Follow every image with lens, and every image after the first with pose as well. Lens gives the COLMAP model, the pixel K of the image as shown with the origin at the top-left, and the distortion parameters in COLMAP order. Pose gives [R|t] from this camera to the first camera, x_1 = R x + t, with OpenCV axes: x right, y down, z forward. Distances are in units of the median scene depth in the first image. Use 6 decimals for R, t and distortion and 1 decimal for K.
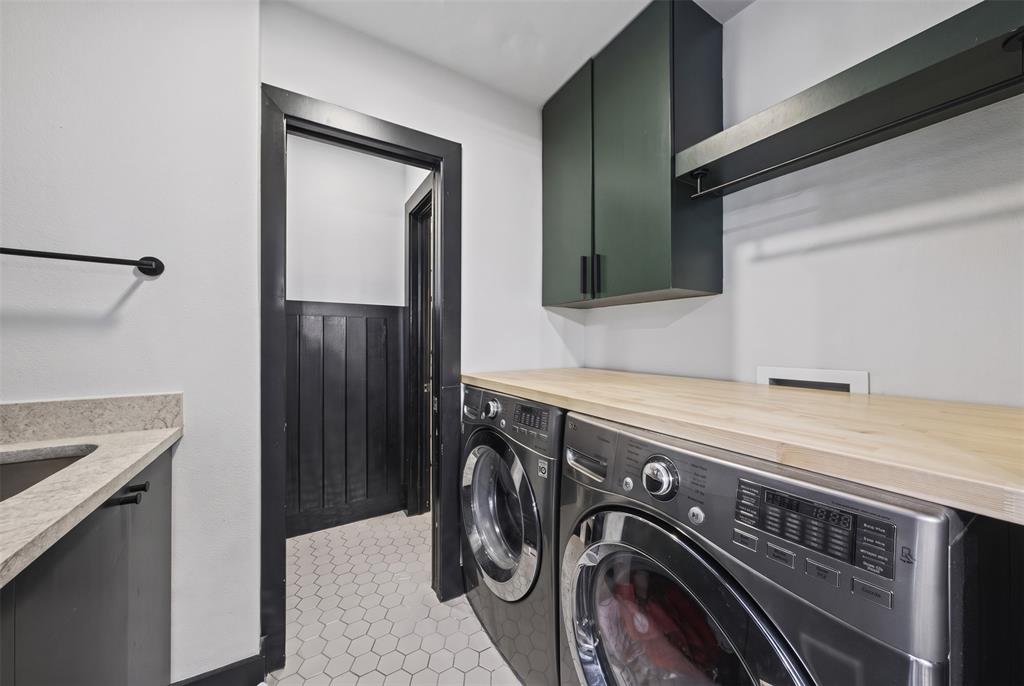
lens RADIAL K [[359.5, 0, 511.6], [0, 359.5, 339.3], [0, 0, 1]] dist [-0.000480, 0.000068]
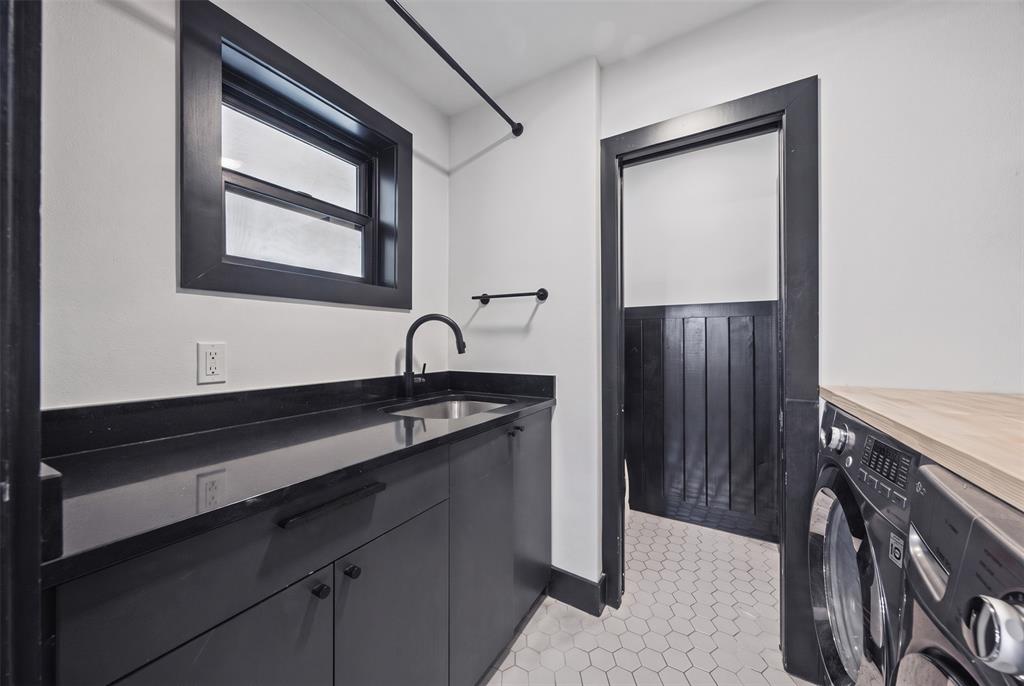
lens RADIAL K [[356.6, 0, 511.5], [0, 356.6, 340.2], [0, 0, 1]] dist [-0.000635, -0.000325]
pose [[0.456876, -0.006390, -0.889507, 0.252066], [0.003037, 0.999980, -0.005624, 0.006677], [0.889525, -0.000132, 0.456886, 0.116596]]
